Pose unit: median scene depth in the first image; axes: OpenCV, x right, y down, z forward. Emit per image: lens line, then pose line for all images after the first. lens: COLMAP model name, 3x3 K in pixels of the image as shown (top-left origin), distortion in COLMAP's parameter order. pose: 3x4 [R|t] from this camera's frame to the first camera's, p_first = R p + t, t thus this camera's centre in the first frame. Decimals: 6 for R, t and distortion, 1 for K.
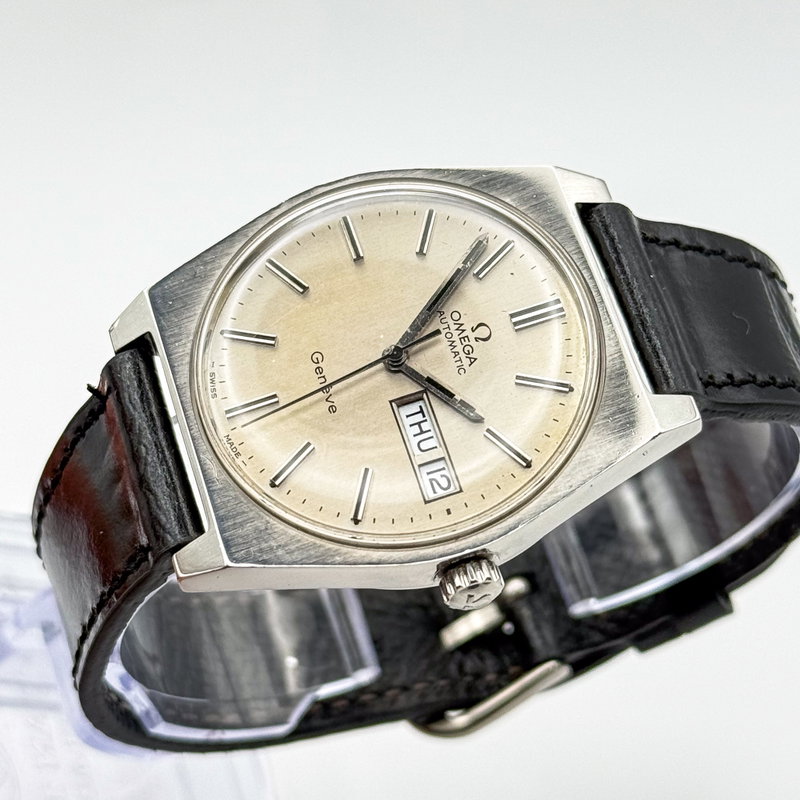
lens RADIAL K [[2351.8, 0, 398.9], [0, 2351.8, 427.6], [0, 0, 1]] dist [0.060555, 1.897442]
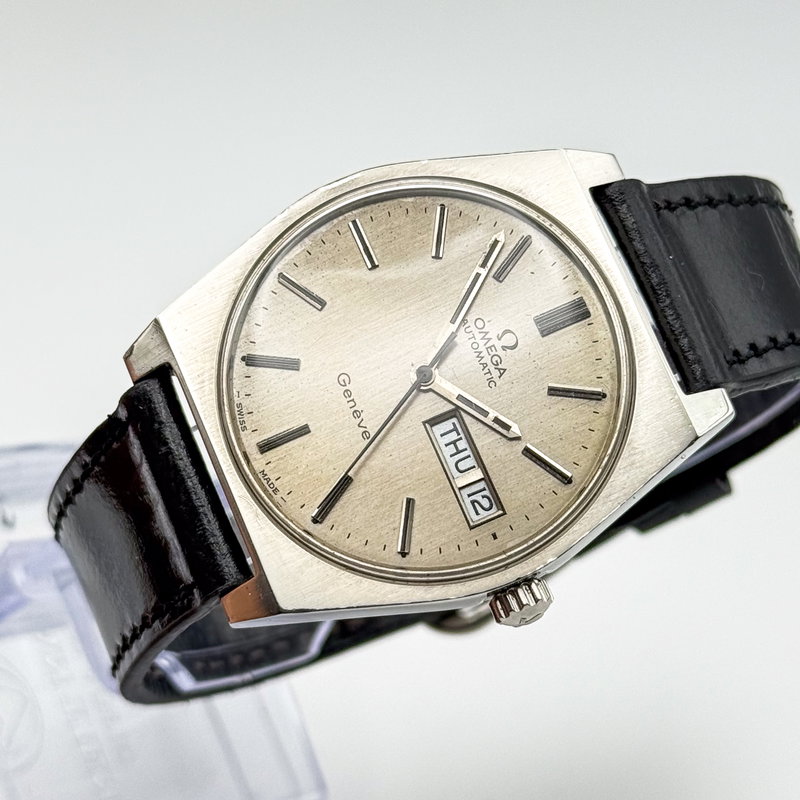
lens RADIAL K [[2351.8, 0, 398.9], [0, 2351.8, 427.6], [0, 0, 1]] dist [0.060555, 1.897442]
pose [[0.994187, -0.091365, 0.056963, -0.070210], [0.077041, 0.973257, 0.216415, -0.222970], [-0.075212, -0.210768, 0.974638, 0.034655]]
